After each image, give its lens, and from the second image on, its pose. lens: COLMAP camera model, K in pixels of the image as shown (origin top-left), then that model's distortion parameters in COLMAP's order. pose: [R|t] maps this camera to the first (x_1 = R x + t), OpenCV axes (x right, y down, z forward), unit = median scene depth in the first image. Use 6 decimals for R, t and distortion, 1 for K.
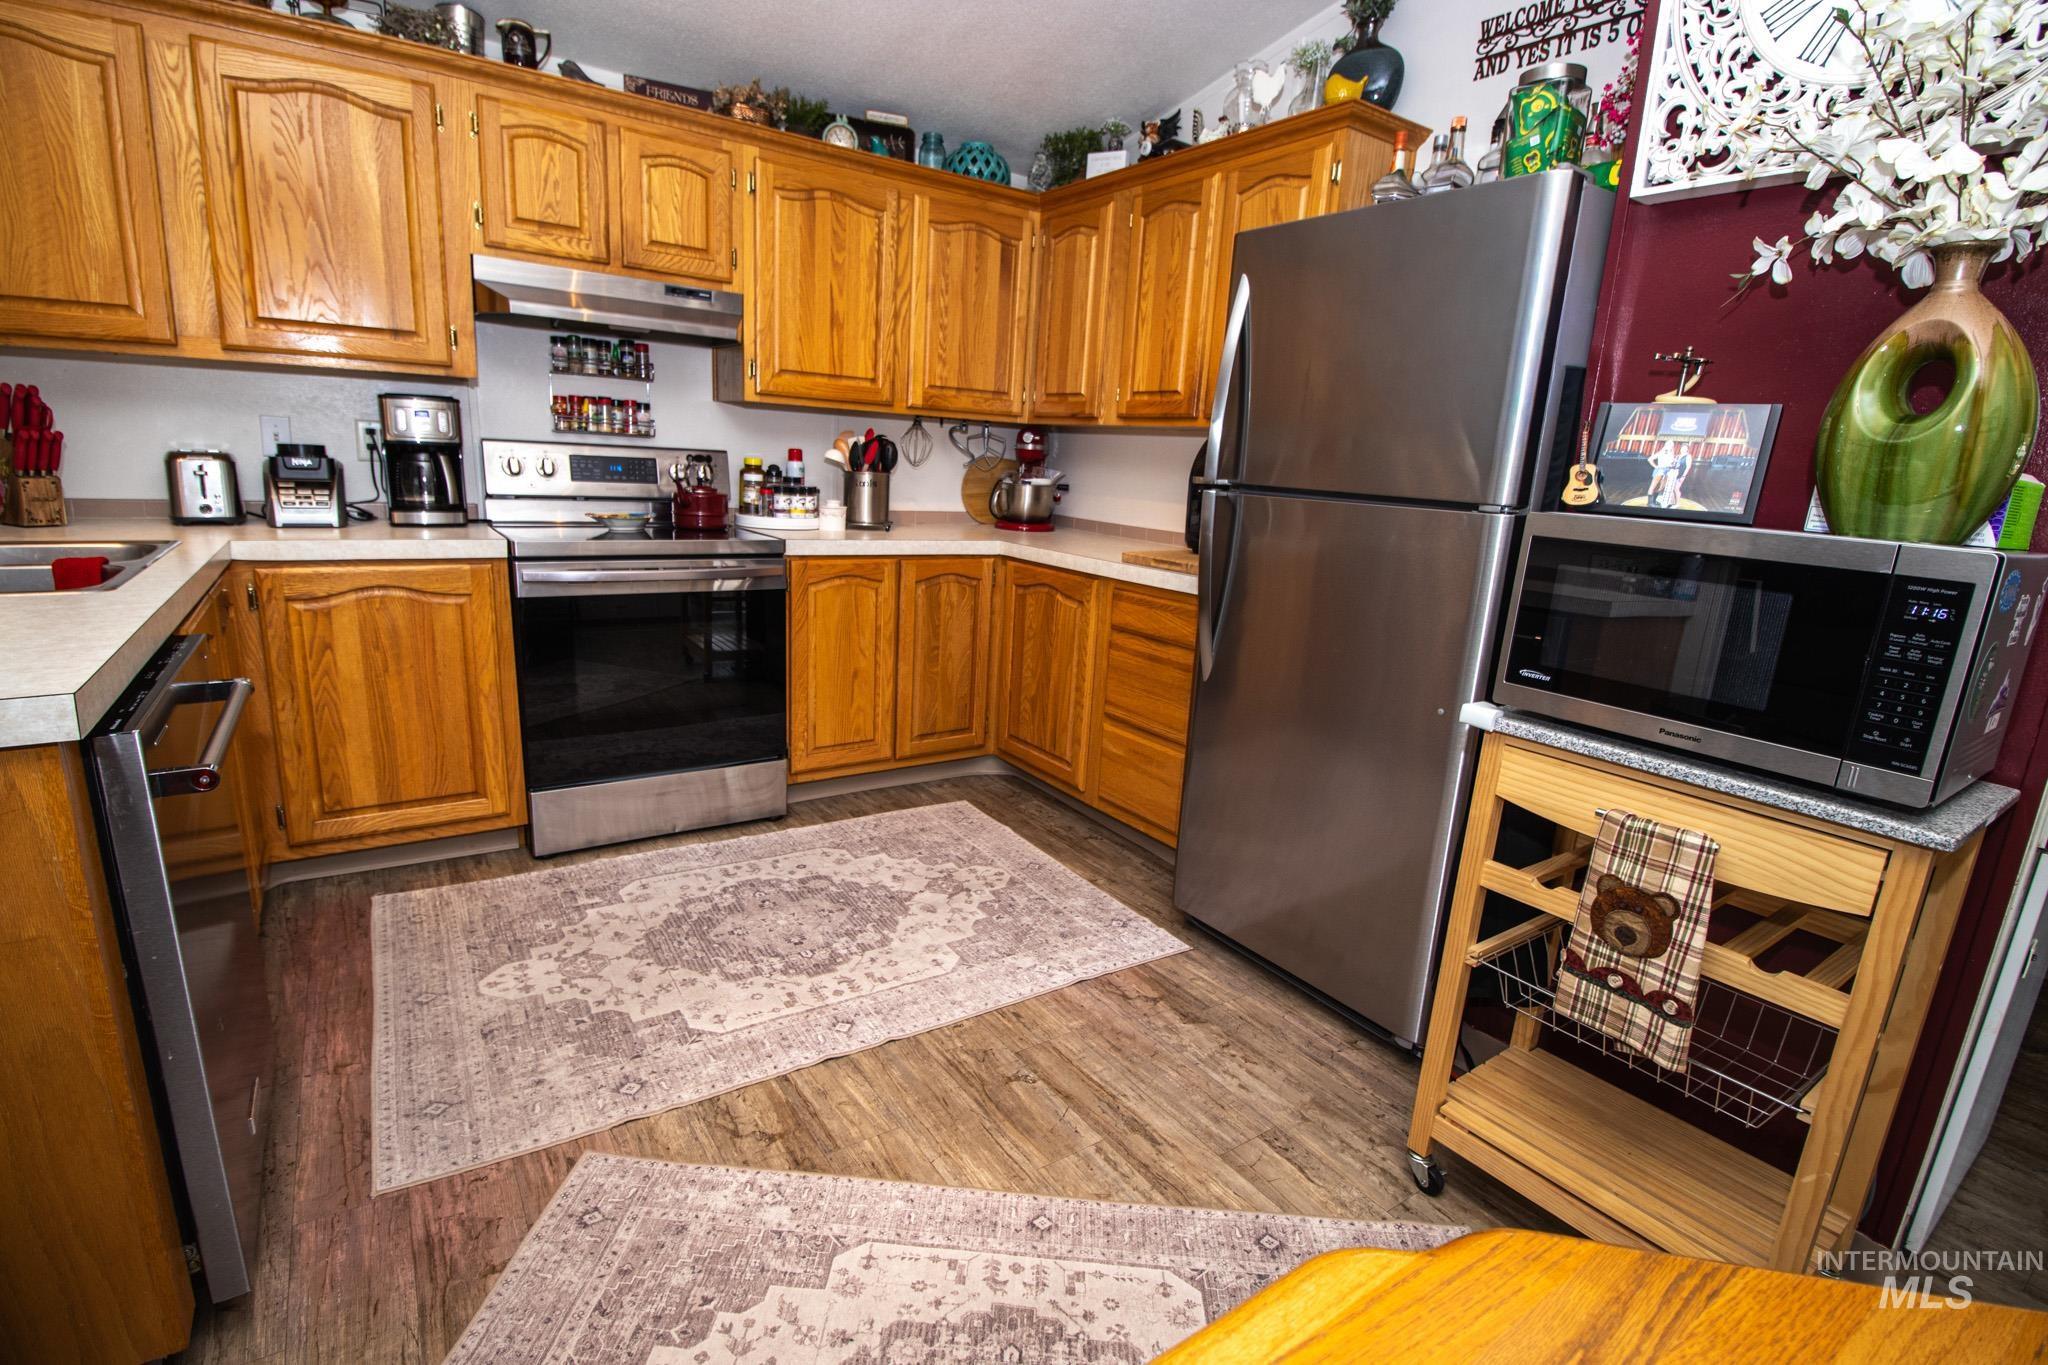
lens RADIAL K [[950.6, 0, 1011.6], [0, 950.6, 681.9], [0, 0, 1]] dist [-0.000540, -0.012278]
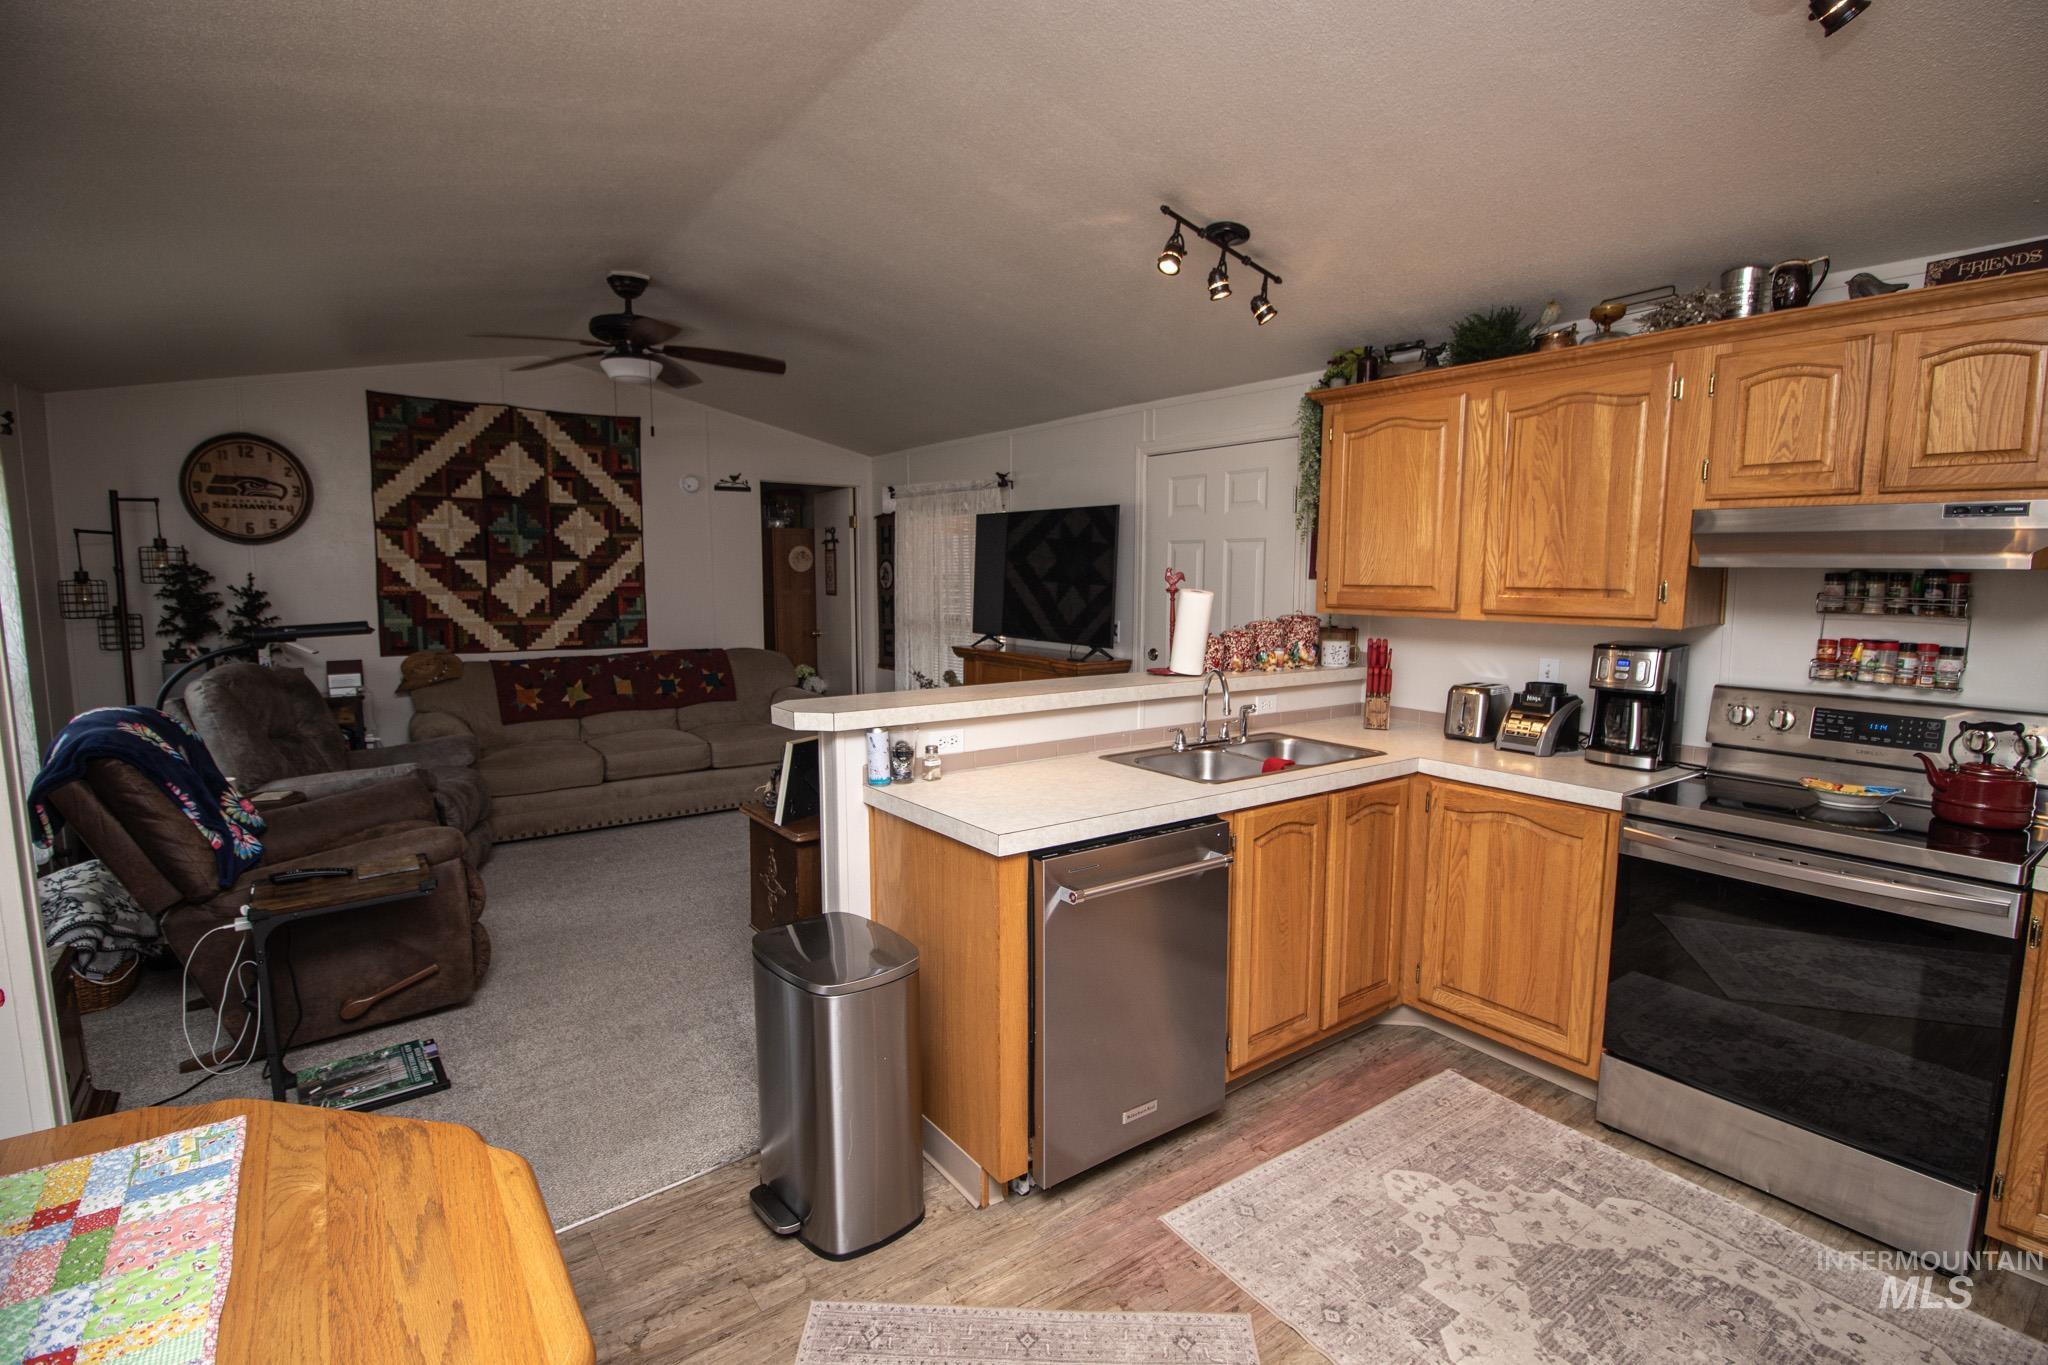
lens RADIAL K [[950.6, 0, 1016.3], [0, 950.6, 680.3], [0, 0, 1]] dist [-0.000540, -0.012278]
pose [[0.028295, 0.060545, -0.997764, 0.466208], [-0.233443, 0.970963, 0.052299, -0.182880], [0.971959, 0.231441, 0.041607, 0.343208]]
